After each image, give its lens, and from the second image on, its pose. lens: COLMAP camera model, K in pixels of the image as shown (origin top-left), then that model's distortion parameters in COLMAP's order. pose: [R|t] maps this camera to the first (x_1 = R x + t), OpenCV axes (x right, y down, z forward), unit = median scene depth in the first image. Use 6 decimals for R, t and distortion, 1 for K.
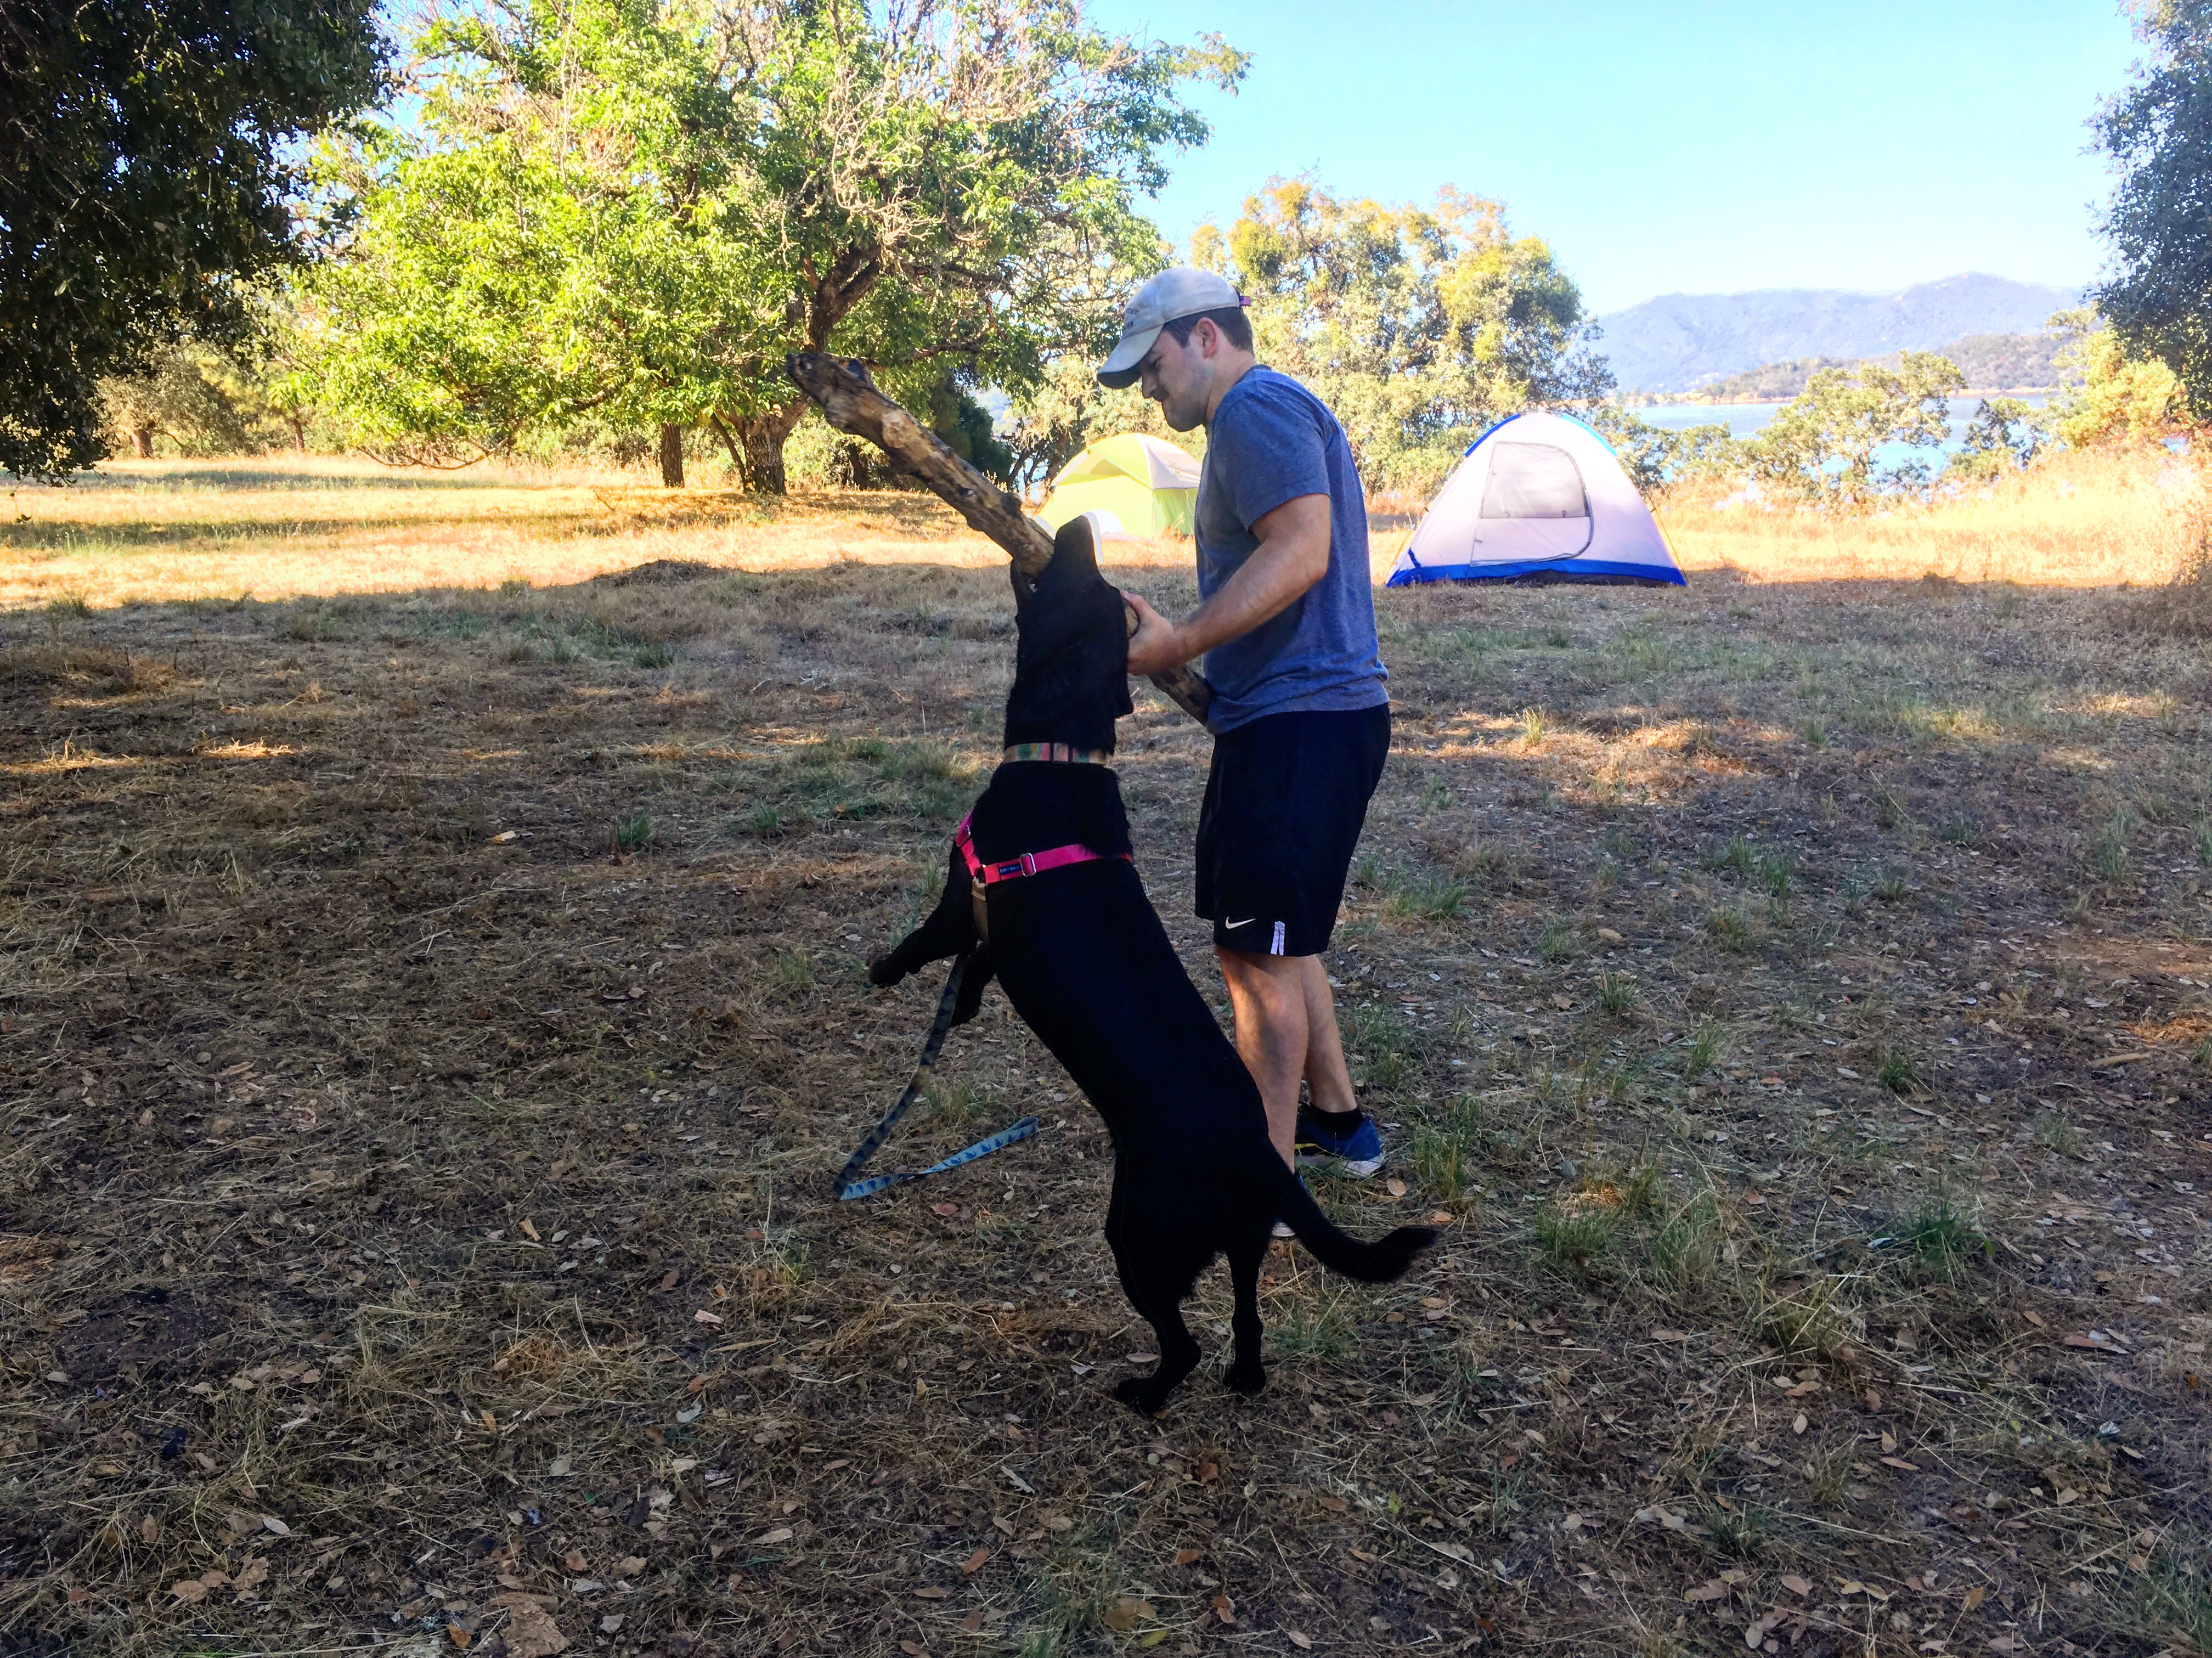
lens RADIAL K [[1926.5, 0, 1113.8], [0, 1926.5, 837.1], [0, 0, 1]] dist [0.043740, -0.000919]
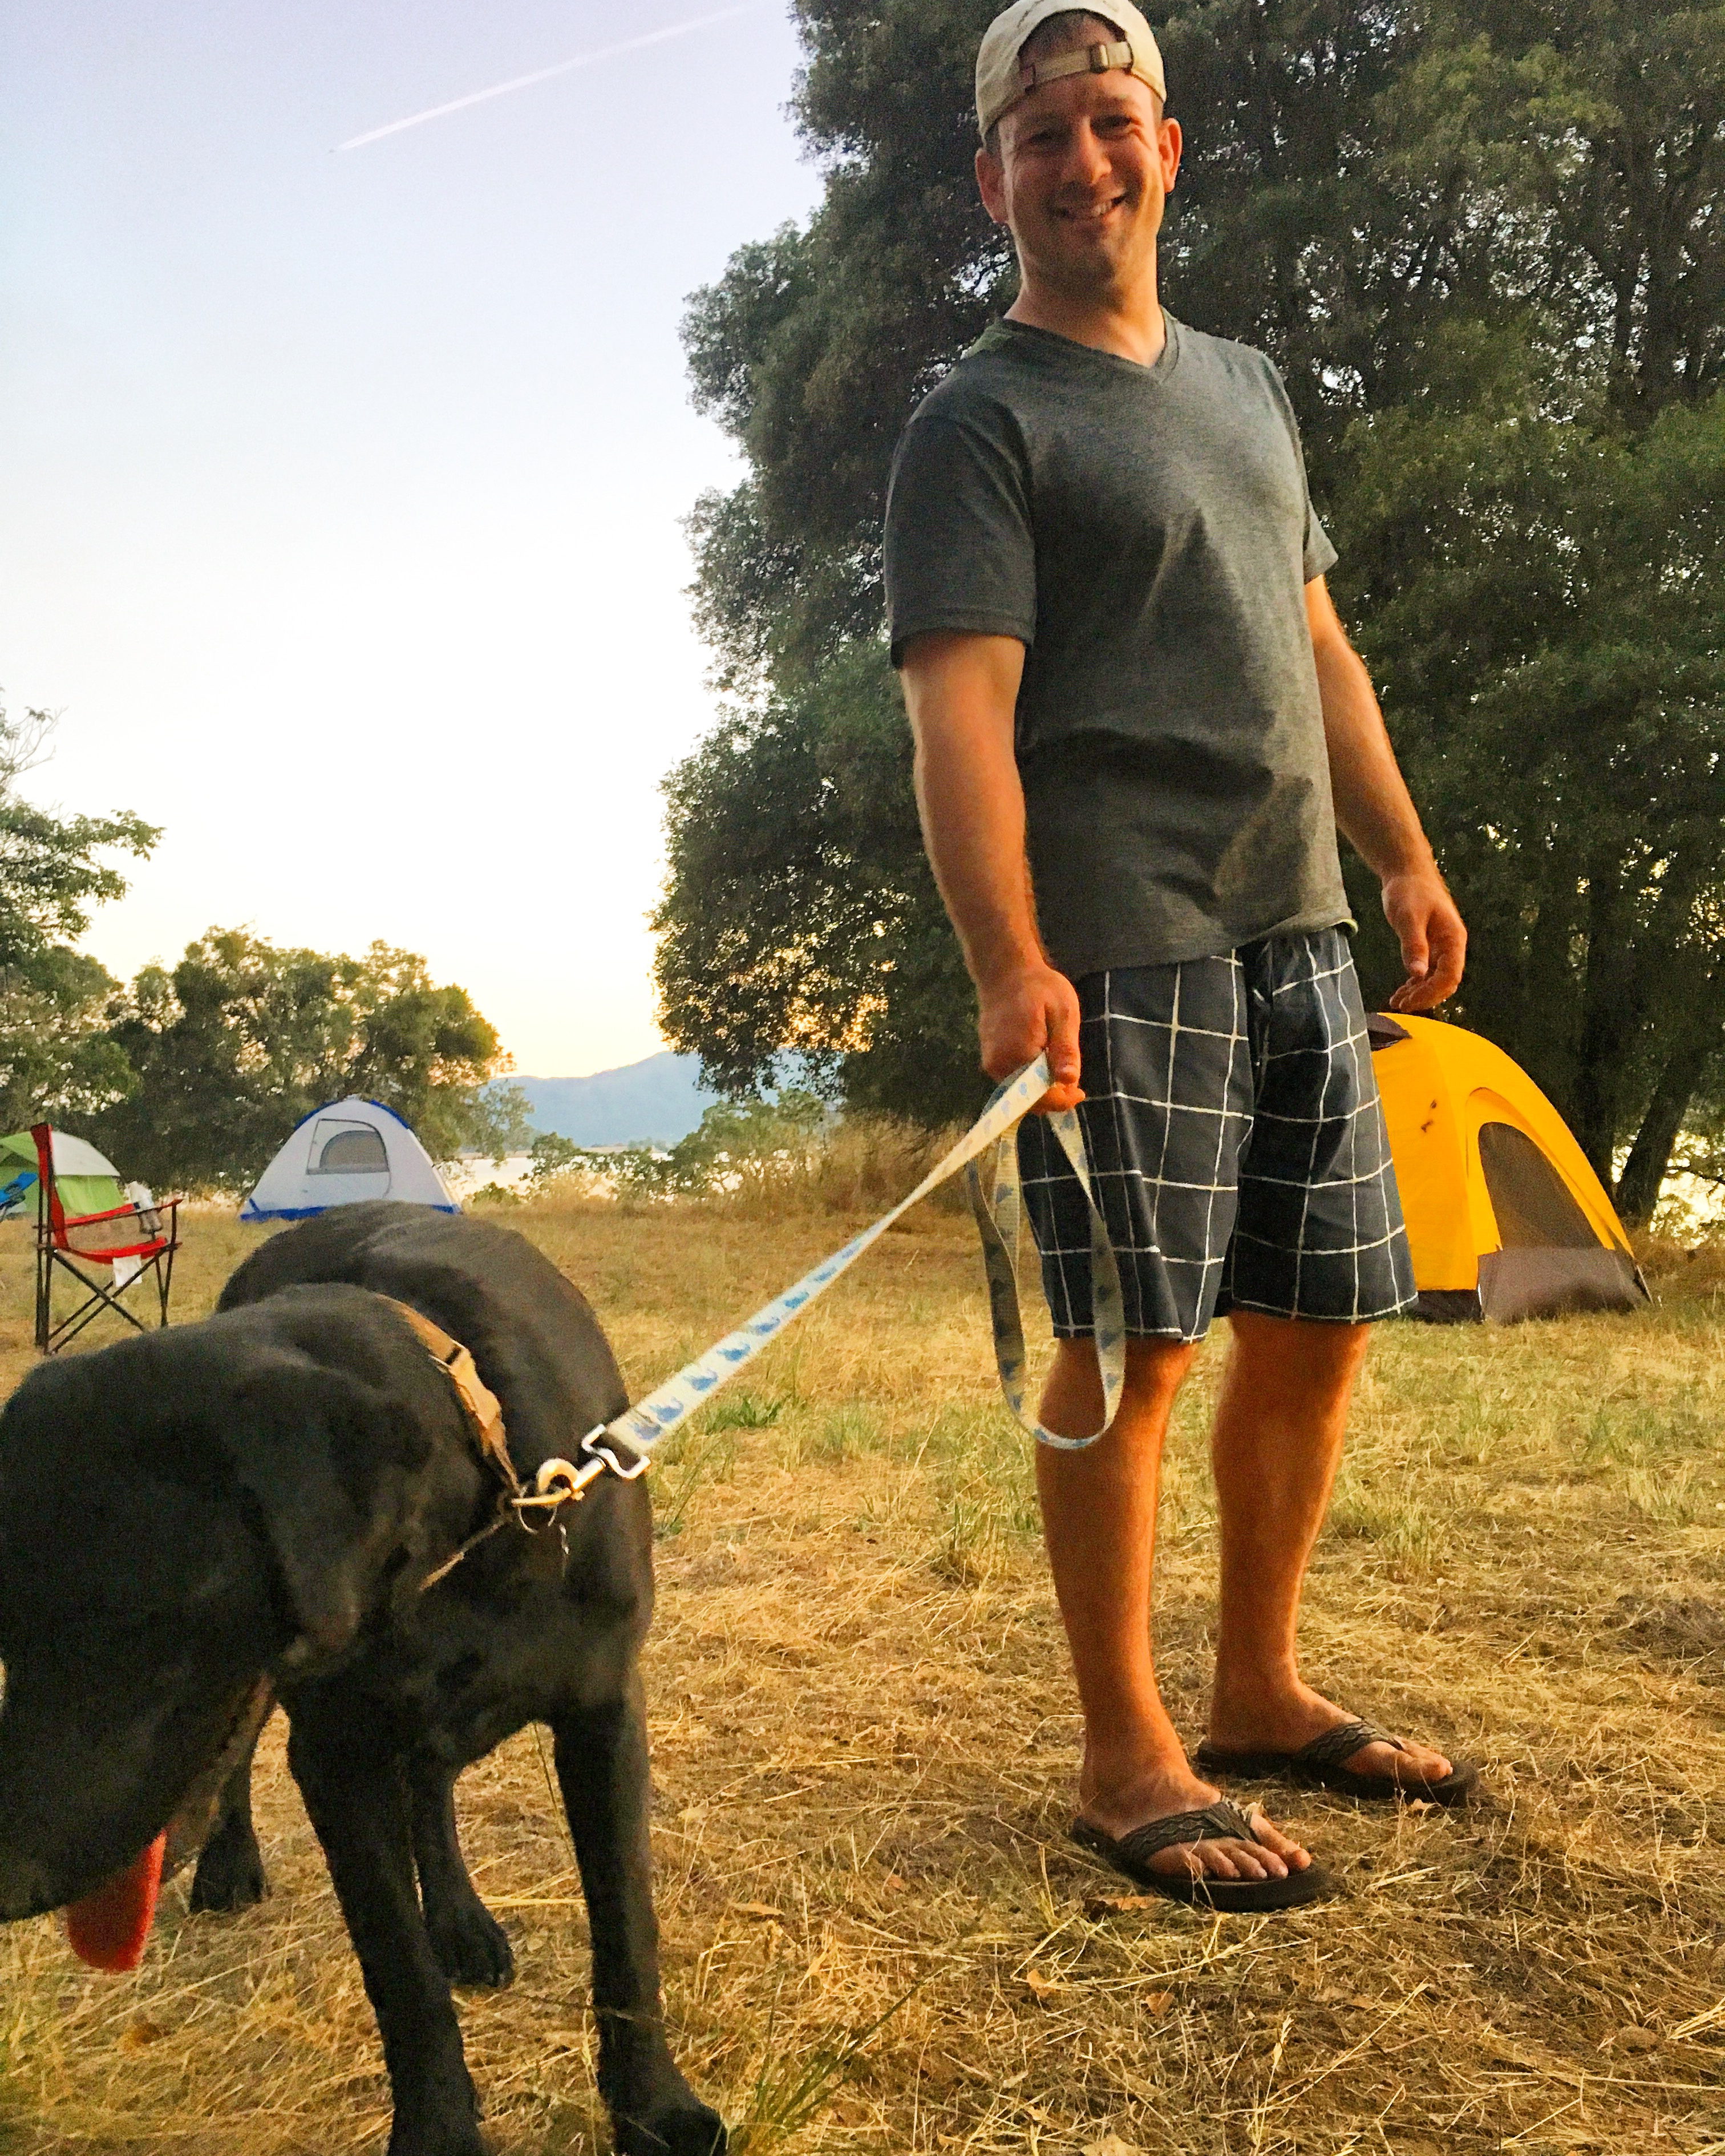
lens RADIAL K [[1957.6, 0, 873.7], [0, 1957.6, 1062.6], [0, 0, 1]] dist [0.061159, -0.114436]
pose [[0.928735, 0.009922, 0.370611, 0.027427], [0.086741, 0.966082, -0.243231, 0.059729], [-0.360454, 0.258045, 0.896374, -0.182413]]
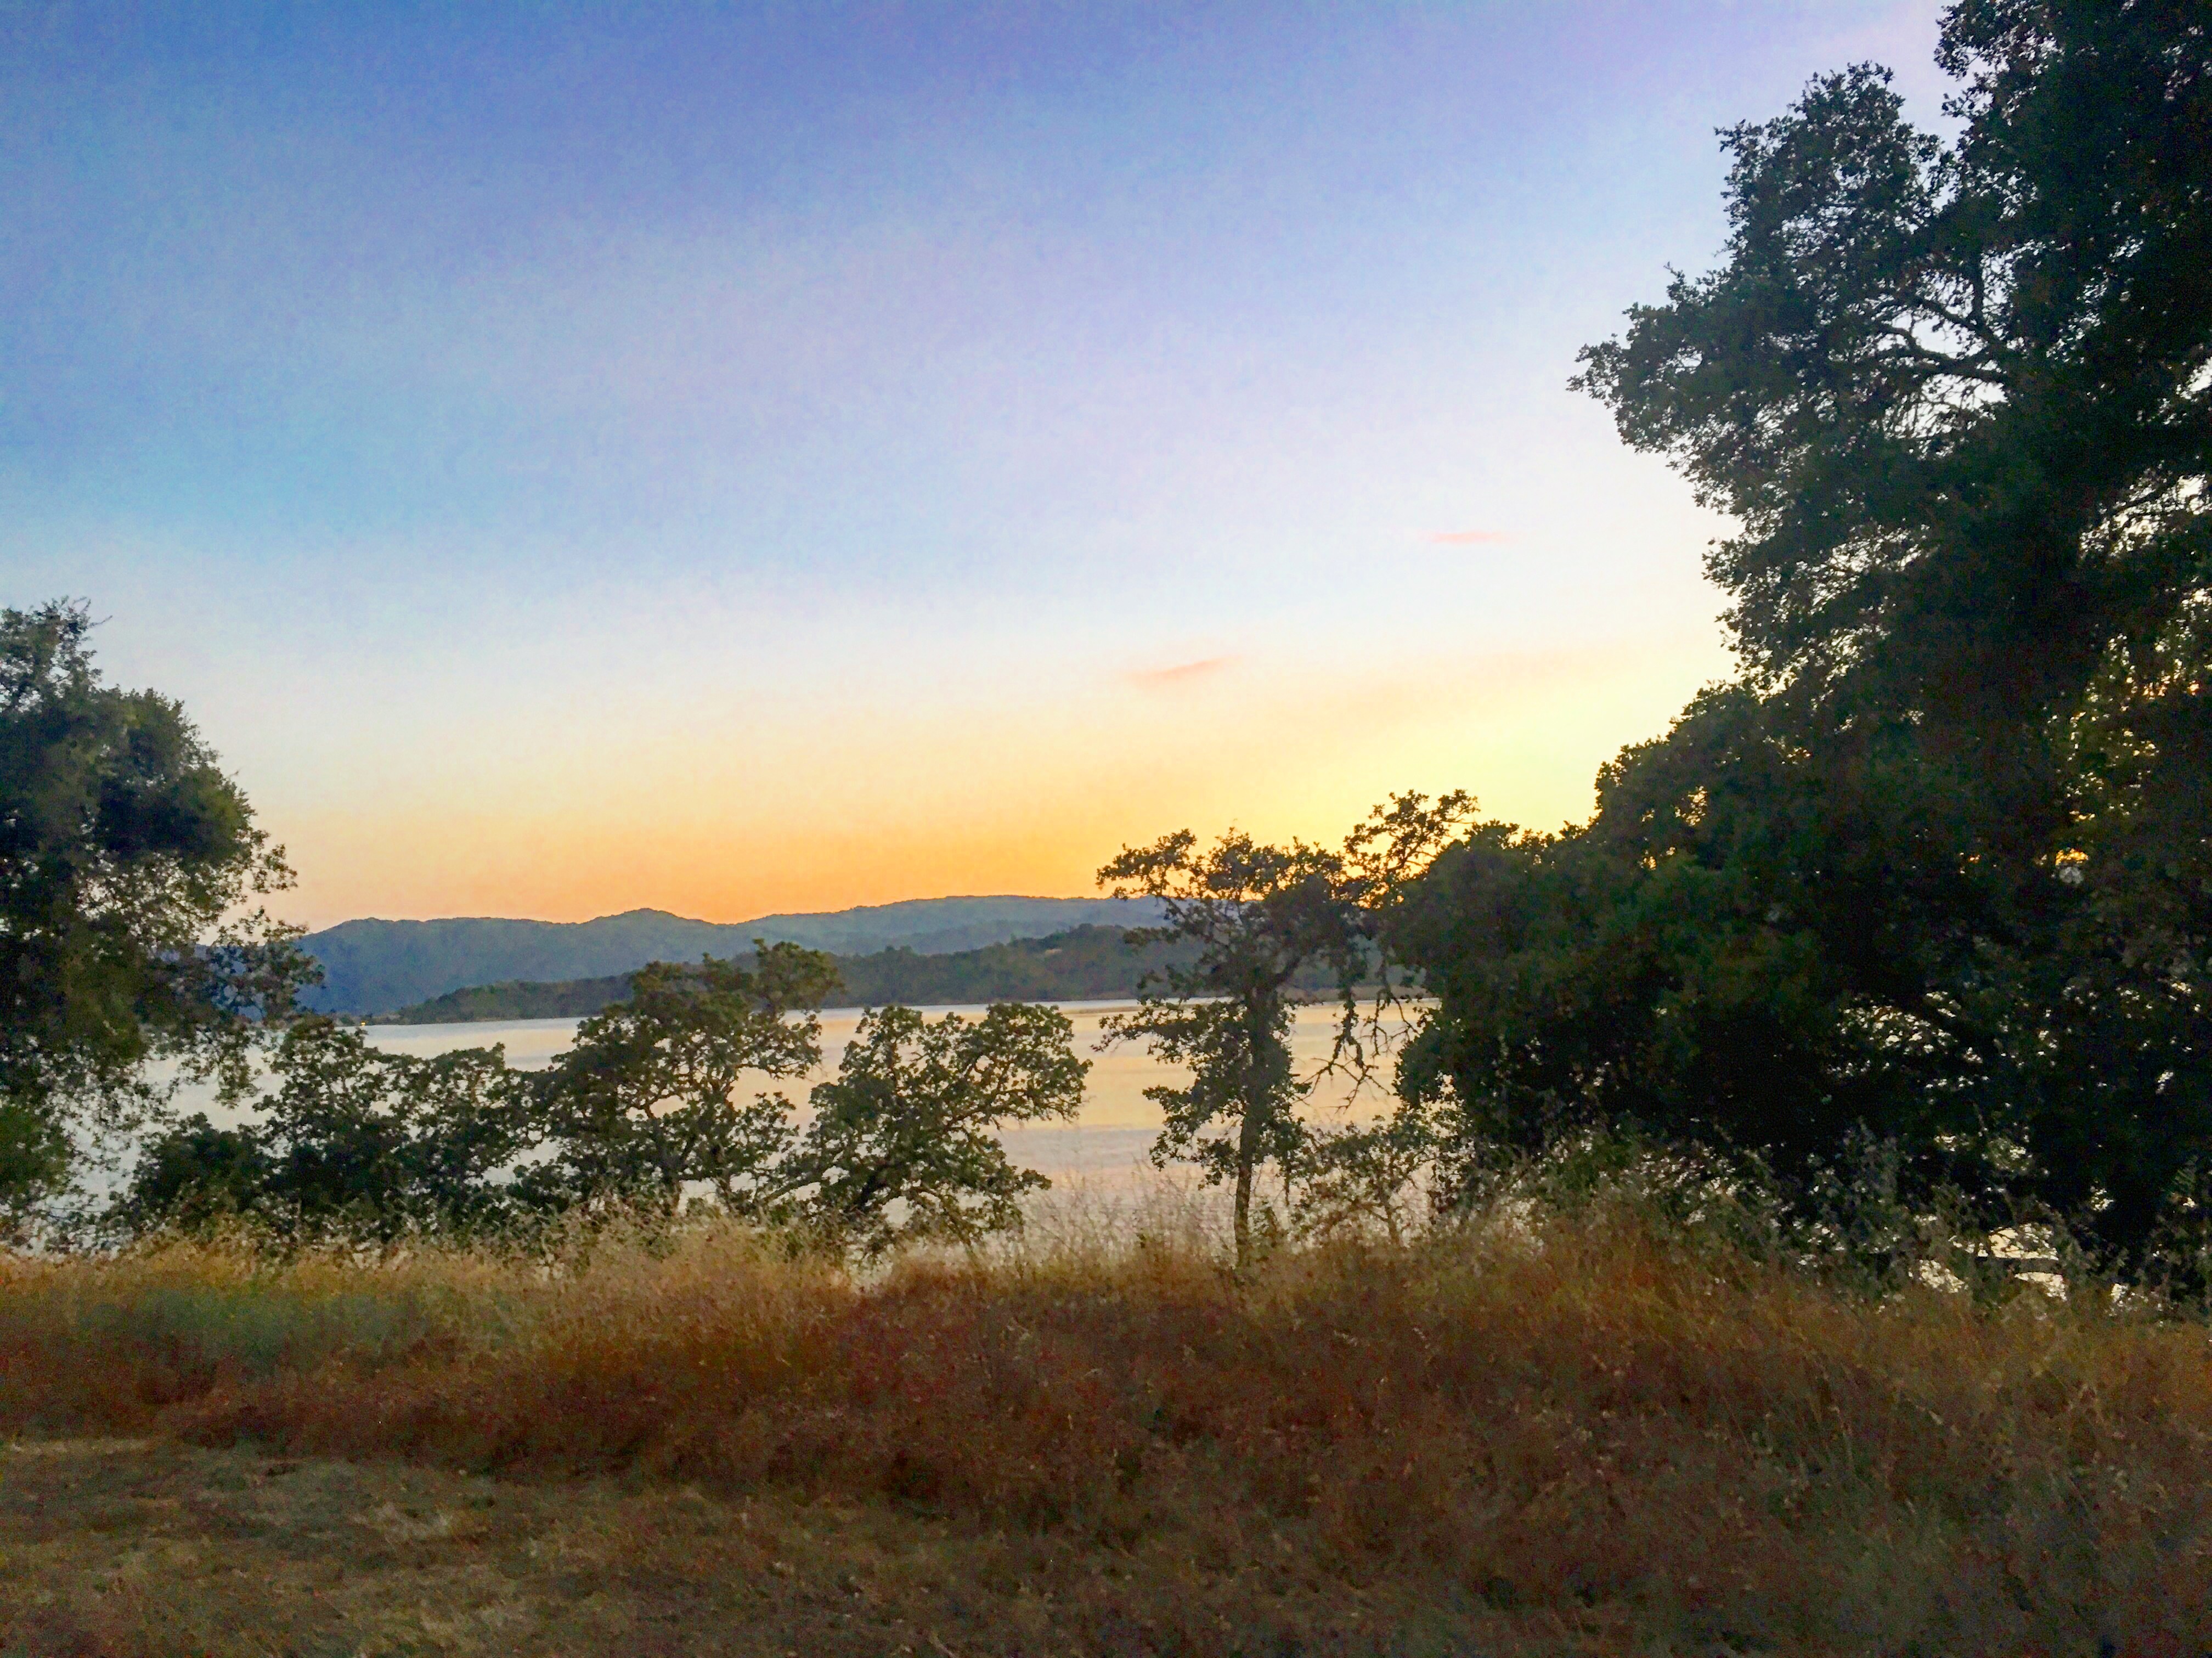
lens RADIAL K [[1926.5, 0, 1097.4], [0, 1926.5, 820.6], [0, 0, 1]] dist [0.043740, -0.000919]
pose [[0.797901, 0.056899, 0.600097, 0.169269], [0.132937, 0.954414, -0.267250, -0.164470], [-0.587946, 0.293014, 0.753964, 0.728181]]
